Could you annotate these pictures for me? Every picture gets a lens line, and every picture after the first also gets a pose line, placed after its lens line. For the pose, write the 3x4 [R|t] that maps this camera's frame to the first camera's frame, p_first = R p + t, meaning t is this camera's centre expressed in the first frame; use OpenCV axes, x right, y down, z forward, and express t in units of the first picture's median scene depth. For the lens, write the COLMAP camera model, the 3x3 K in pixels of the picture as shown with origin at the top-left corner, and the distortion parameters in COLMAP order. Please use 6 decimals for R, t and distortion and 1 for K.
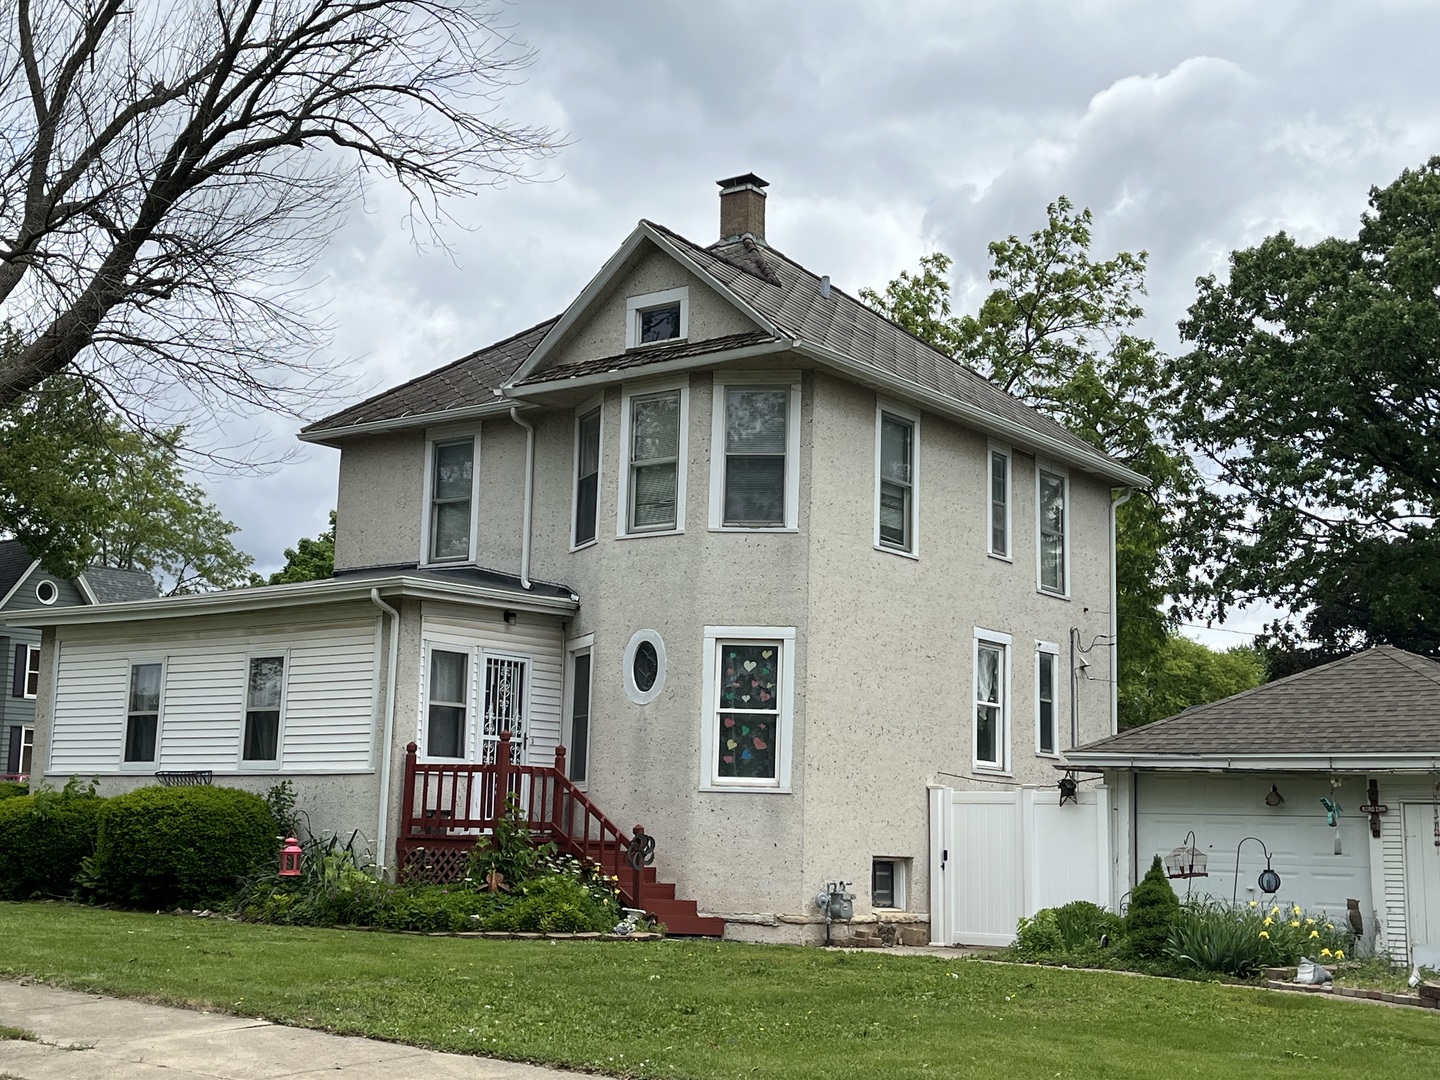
lens RADIAL K [[1886.2, 0, 717.4], [0, 1886.2, 562.4], [0, 0, 1]] dist [0.221032, -0.860501]
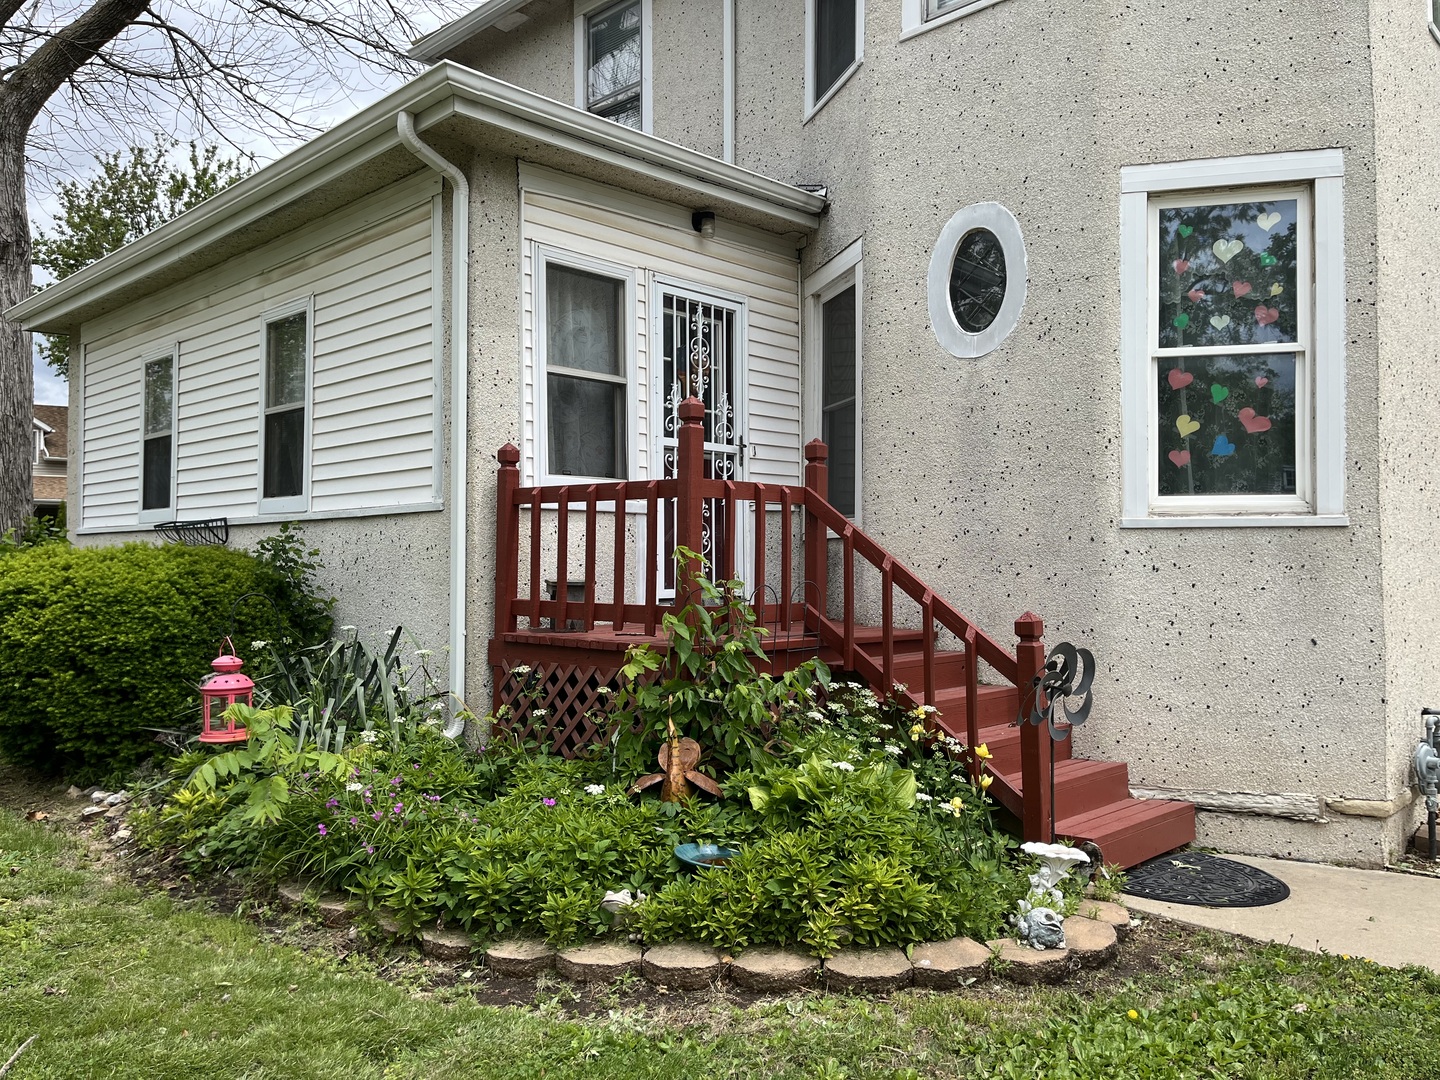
lens RADIAL K [[1088.3, 0, 720.0], [0, 1088.3, 540.0], [0, 0, 1]] dist [0.003210, 0.000919]
pose [[0.991736, -0.030234, -0.124679, -0.072867], [0.045262, 0.991799, 0.119523, 0.087149], [0.120043, -0.124178, 0.984972, 0.722633]]
